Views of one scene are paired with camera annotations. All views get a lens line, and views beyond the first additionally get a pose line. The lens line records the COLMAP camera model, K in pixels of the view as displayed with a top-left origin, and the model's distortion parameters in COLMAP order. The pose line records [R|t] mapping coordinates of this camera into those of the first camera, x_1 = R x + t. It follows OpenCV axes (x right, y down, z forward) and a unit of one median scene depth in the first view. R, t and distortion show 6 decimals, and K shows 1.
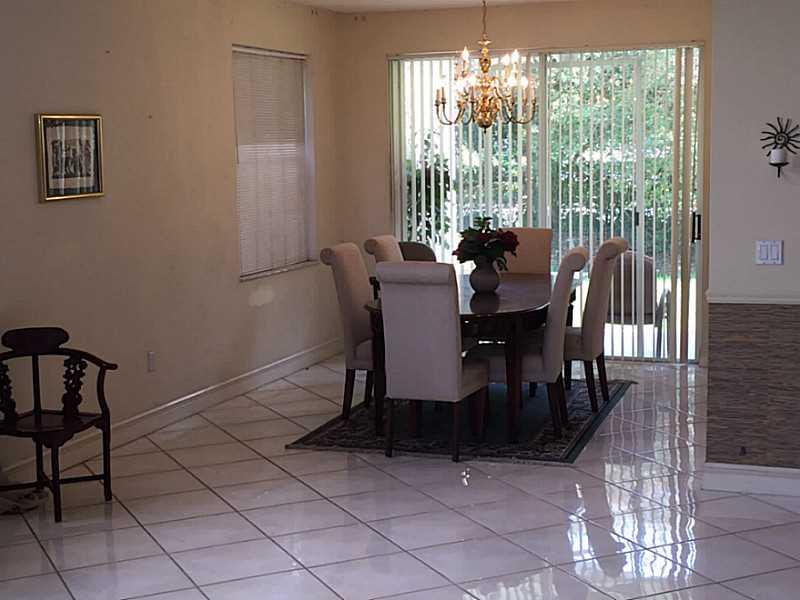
lens RADIAL K [[1257.4, 0, 400.0], [0, 1257.4, 300.0], [0, 0, 1]] dist [0.051373, 0.050348]
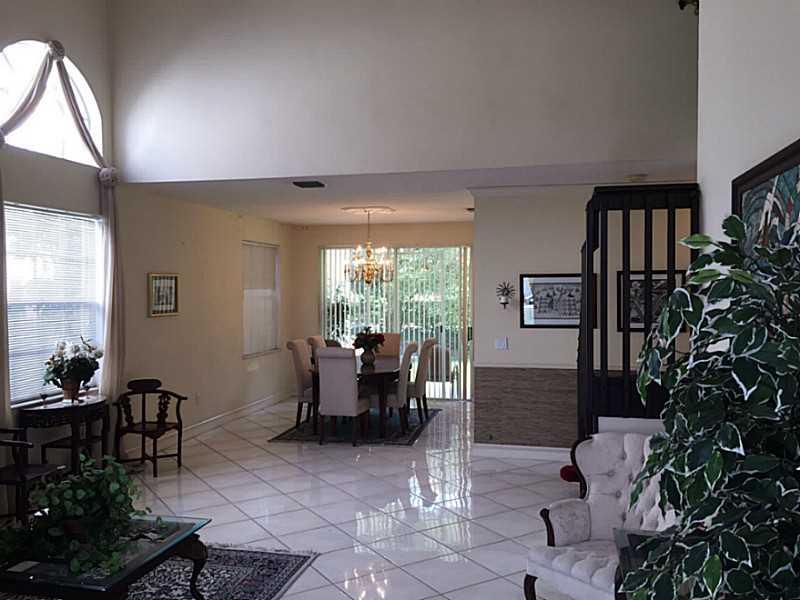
lens RADIAL K [[691.7, 0, 400.0], [0, 691.7, 300.0], [0, 0, 1]] dist [0.096150, -0.150409]
pose [[0.992177, 0.015389, 0.123888, -0.020235], [-0.001672, 0.993922, -0.110070, 0.013538], [-0.124829, 0.109002, 0.986173, -0.113500]]
